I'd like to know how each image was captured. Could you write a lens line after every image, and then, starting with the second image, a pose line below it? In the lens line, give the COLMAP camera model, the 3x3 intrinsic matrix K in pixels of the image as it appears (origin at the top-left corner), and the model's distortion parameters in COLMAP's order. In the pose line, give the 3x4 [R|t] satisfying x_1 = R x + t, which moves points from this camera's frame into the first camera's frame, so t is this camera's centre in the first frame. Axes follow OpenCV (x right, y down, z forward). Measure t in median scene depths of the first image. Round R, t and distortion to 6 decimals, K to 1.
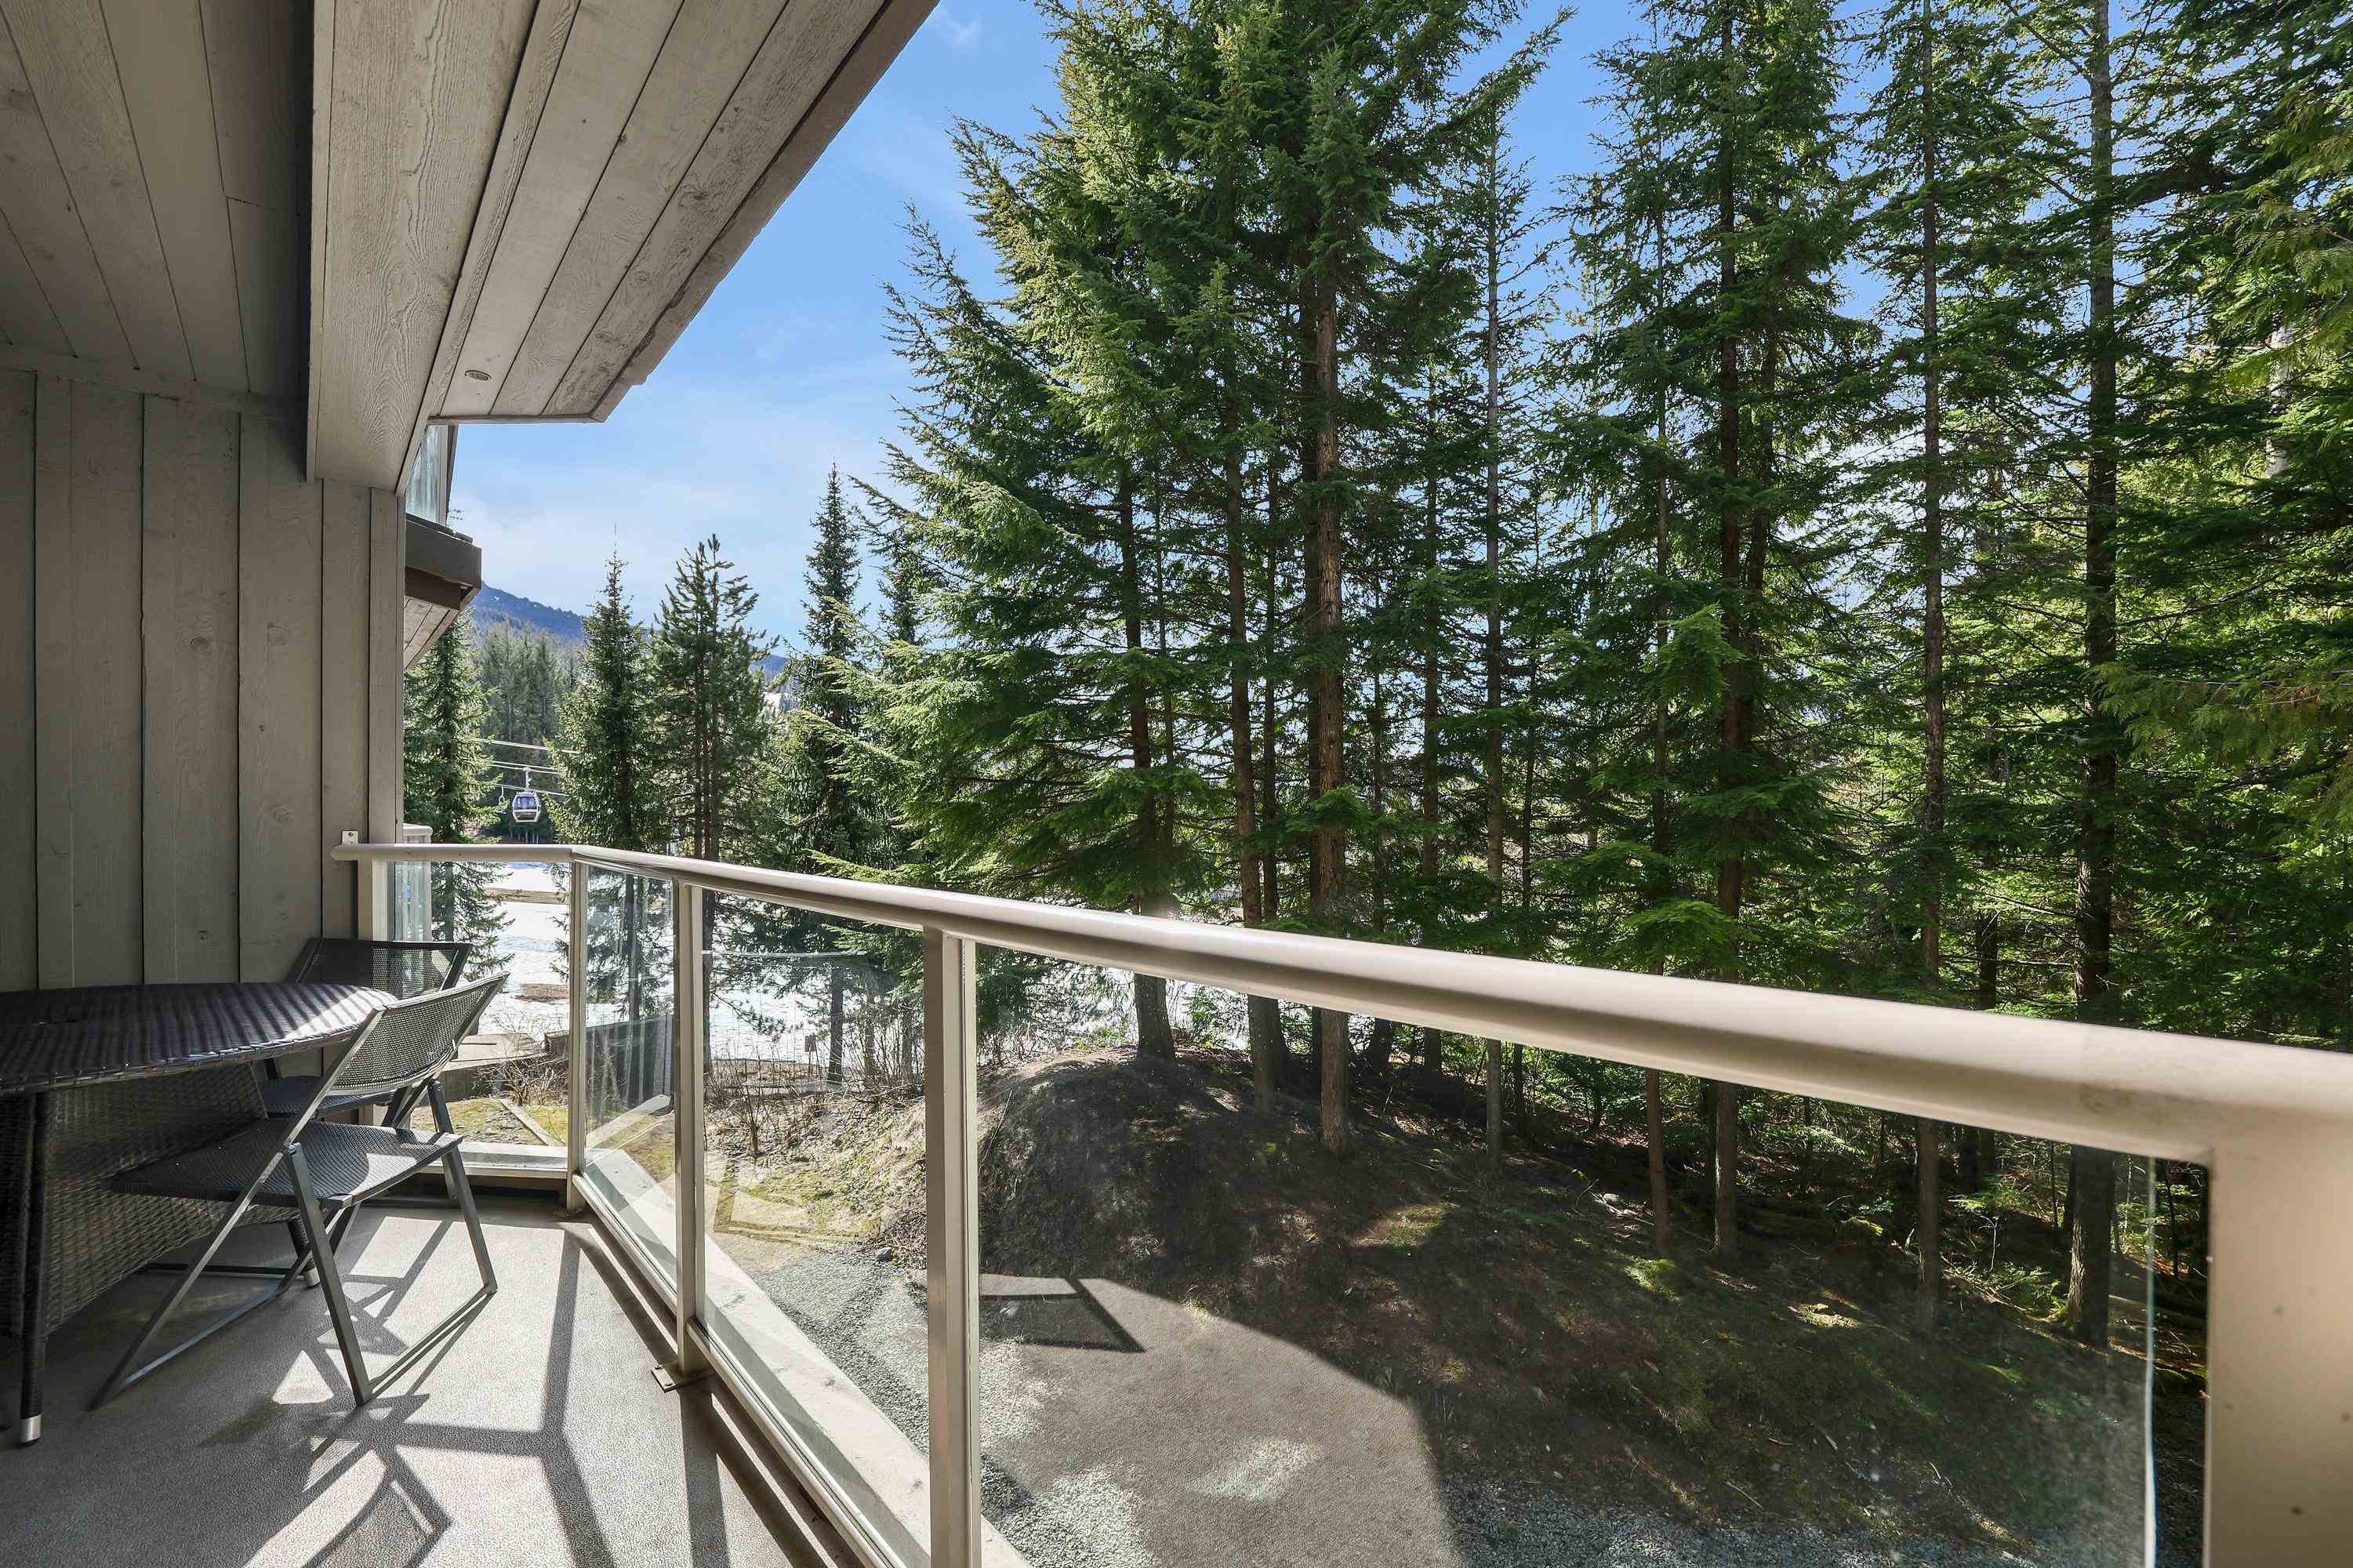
lens RADIAL K [[989.9, 0, 1164.9], [0, 989.9, 807.2], [0, 0, 1]] dist [-0.002648, -0.000355]
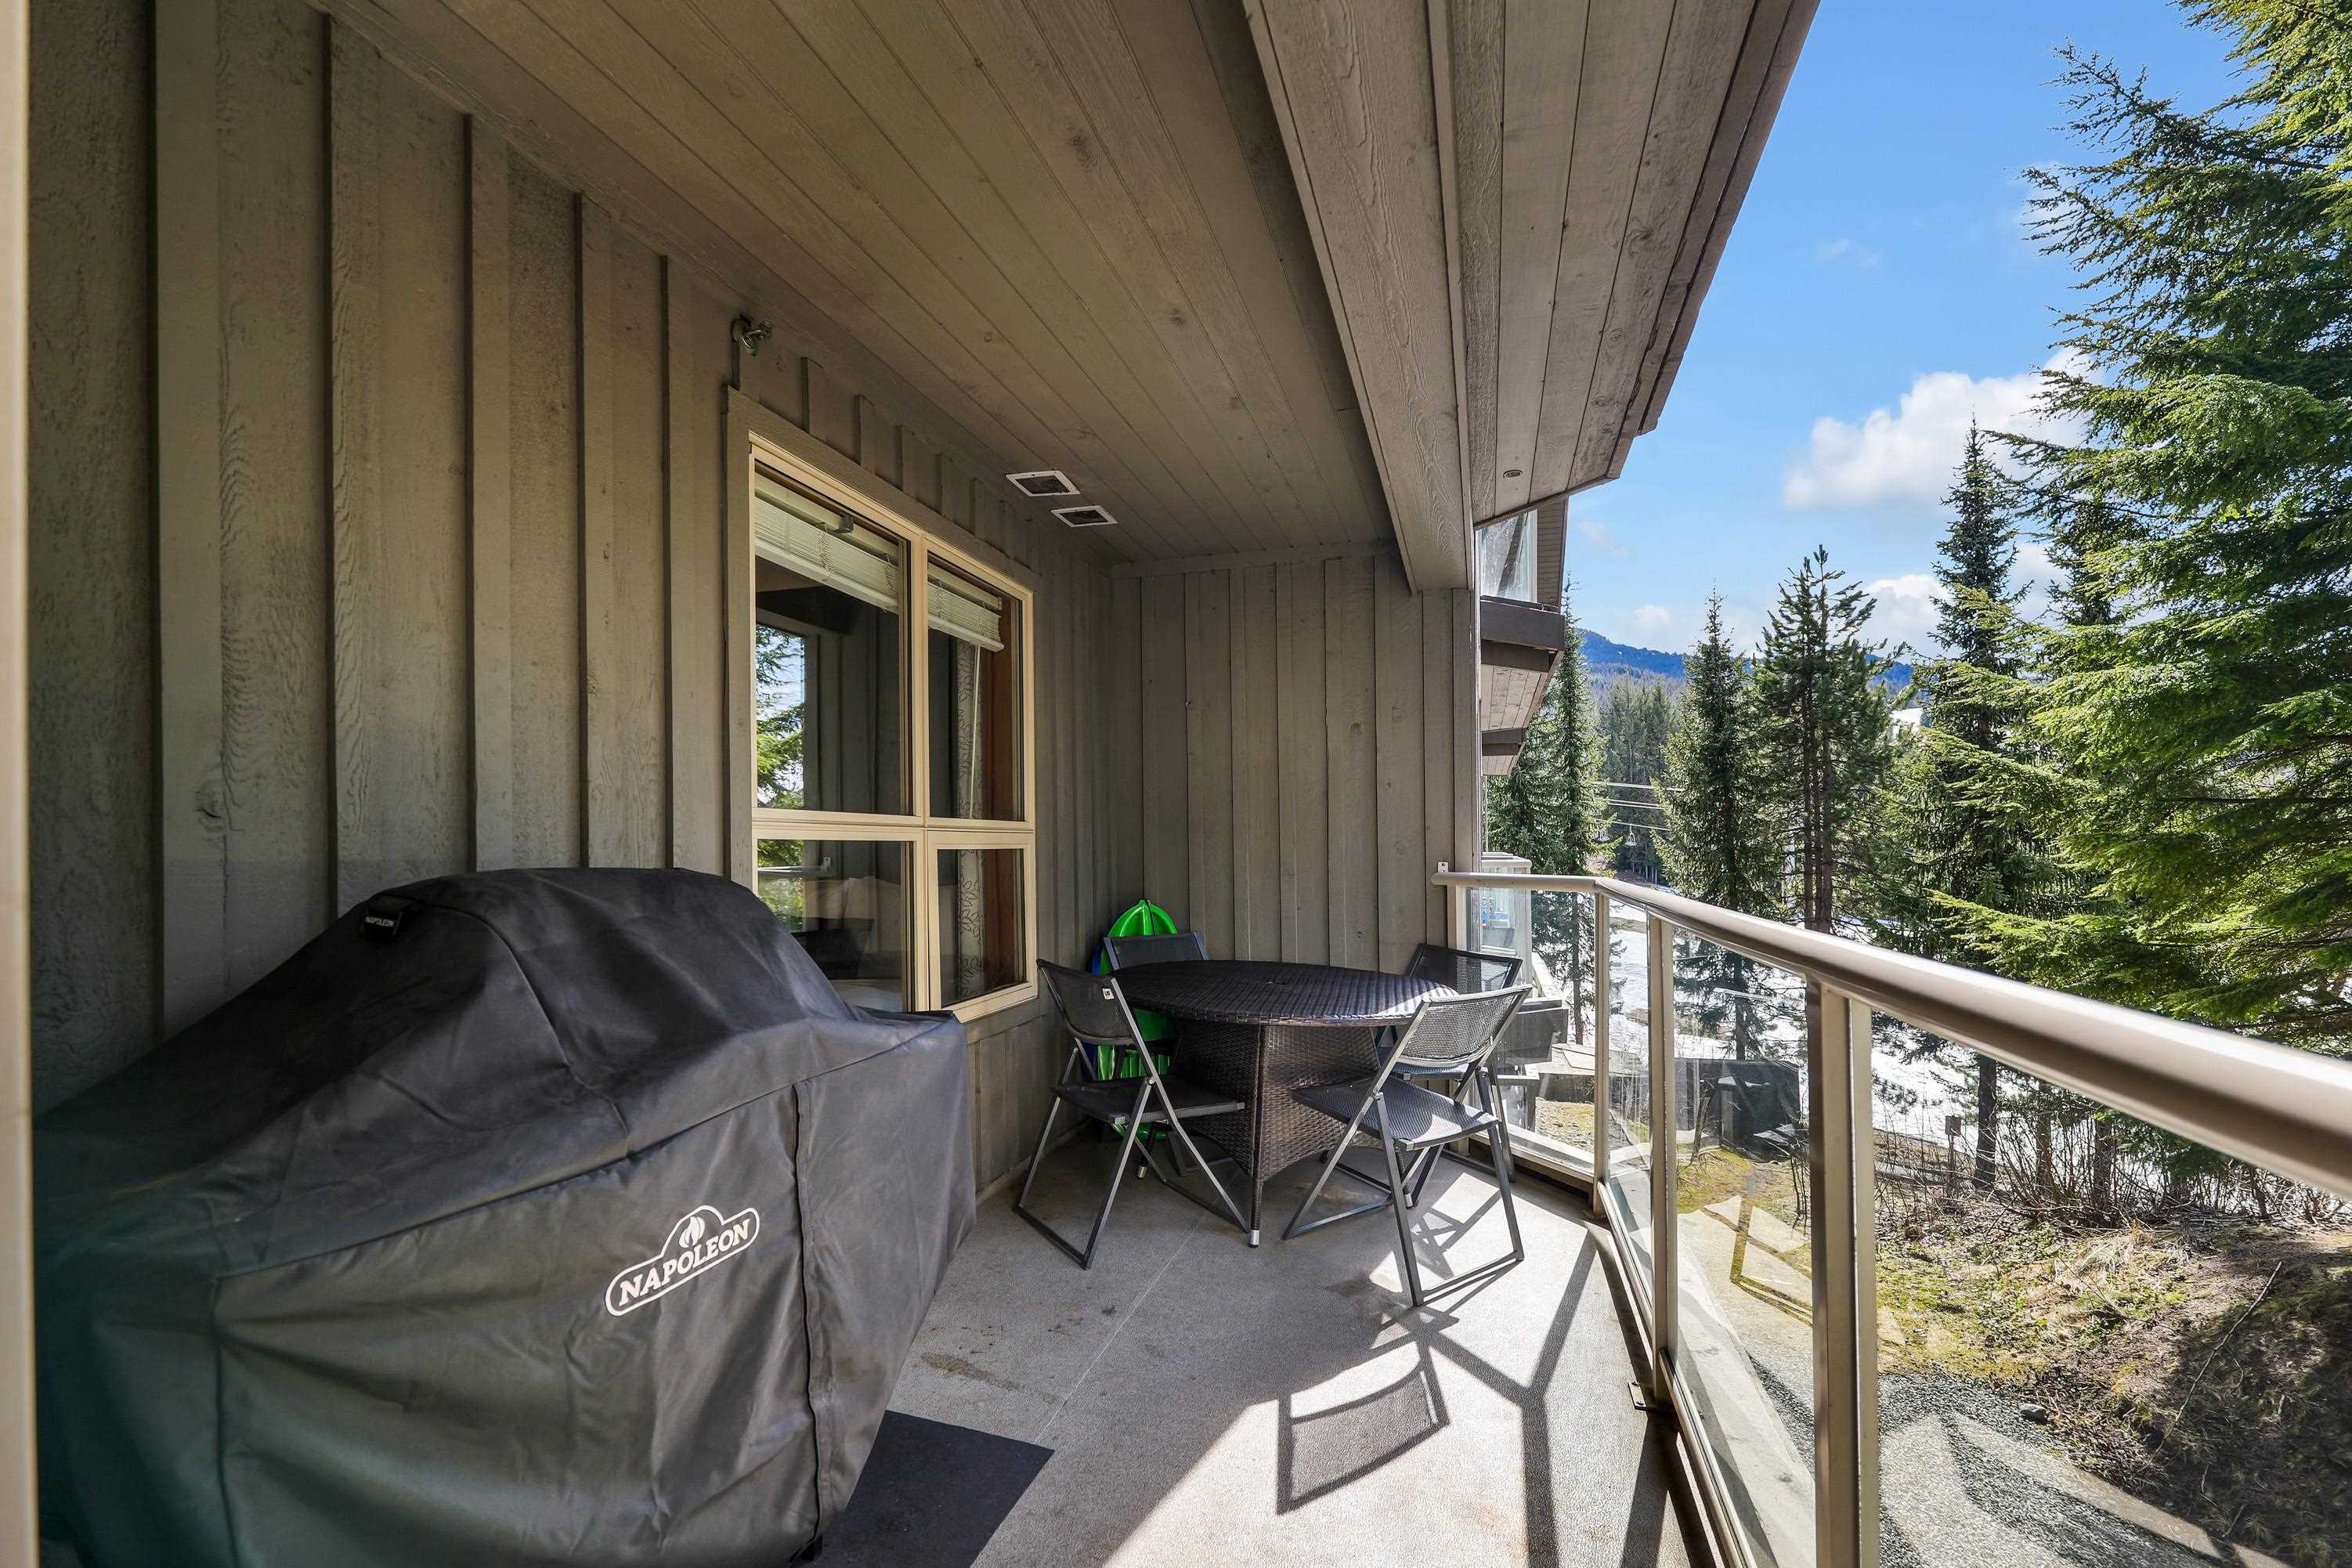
lens RADIAL K [[995.7, 0, 1175.0], [0, 995.7, 846.7], [0, 0, 1]] dist [0.000211, -0.000209]
pose [[0.526992, -0.002651, -0.849866, 0.021428], [0.005635, 0.999984, 0.000376, 0.000478], [0.849851, -0.004987, 0.526999, 0.007977]]
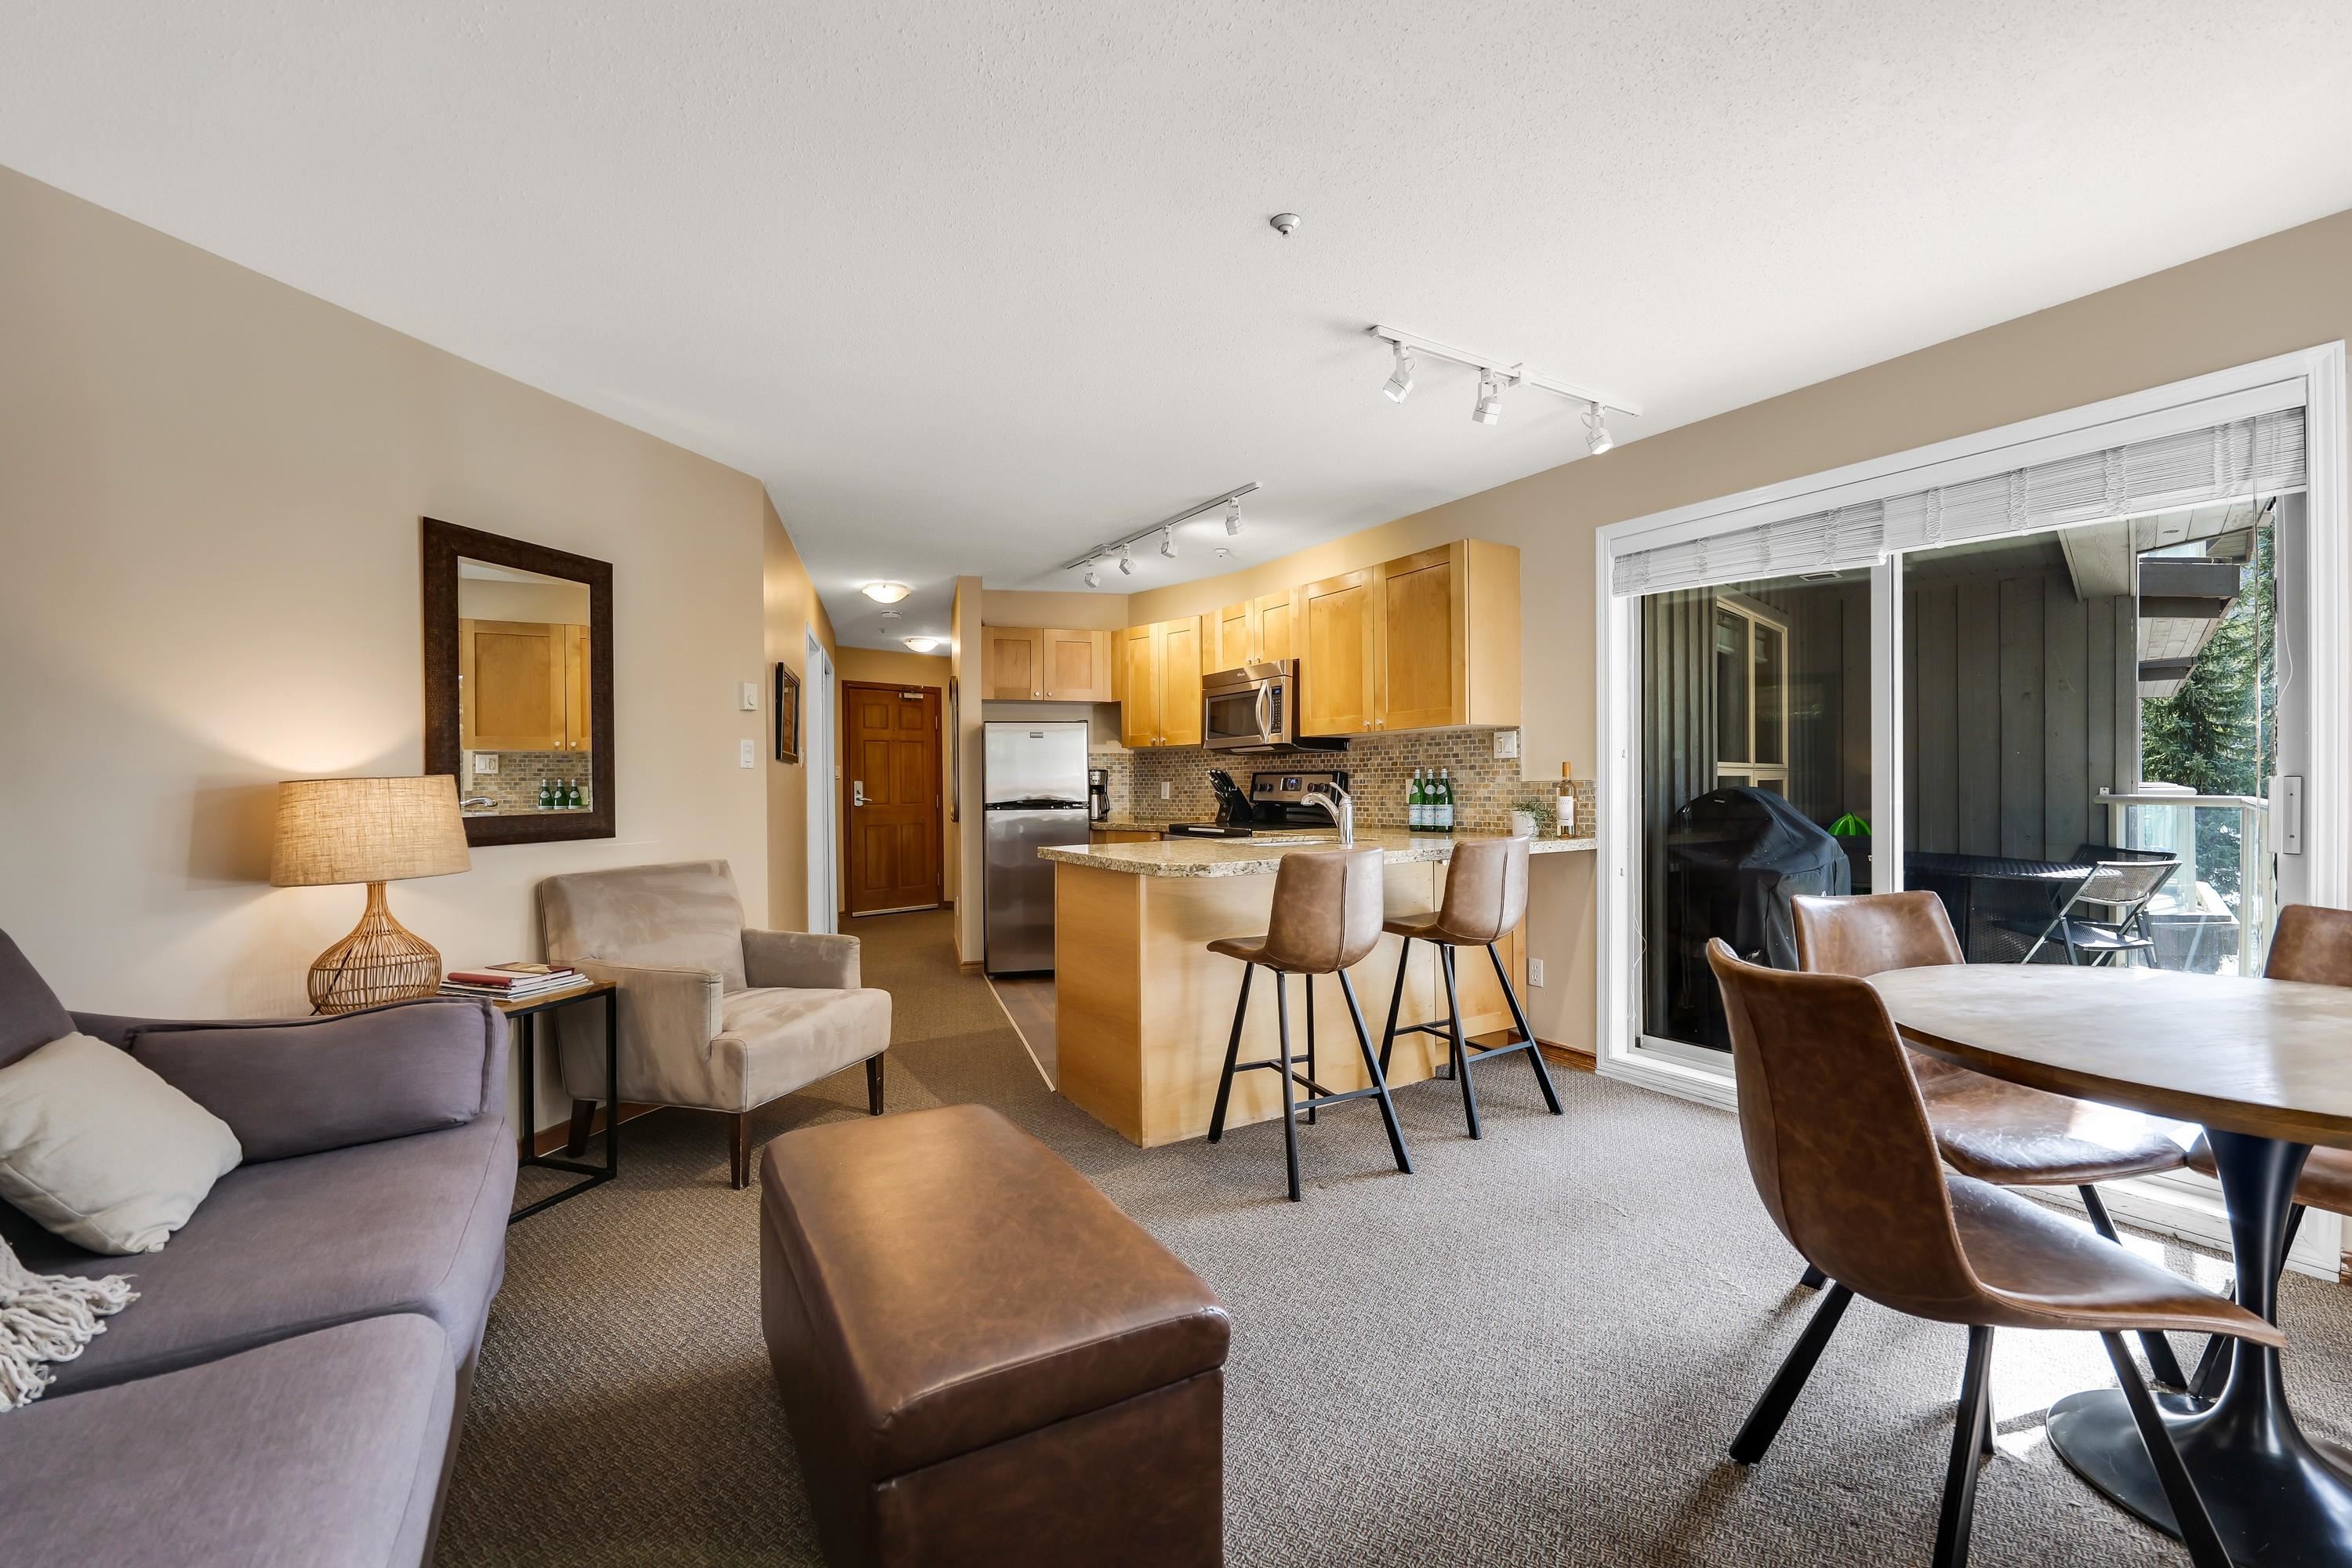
lens RADIAL K [[971.6, 0, 1187.8], [0, 971.6, 802.9], [0, 0, 1]] dist [-0.002682, 0.000033]
pose [[0.083159, 0.017164, -0.996388, 0.205946], [0.012454, 0.999756, 0.018261, -0.000164], [0.996458, -0.013927, 0.082925, -0.209702]]
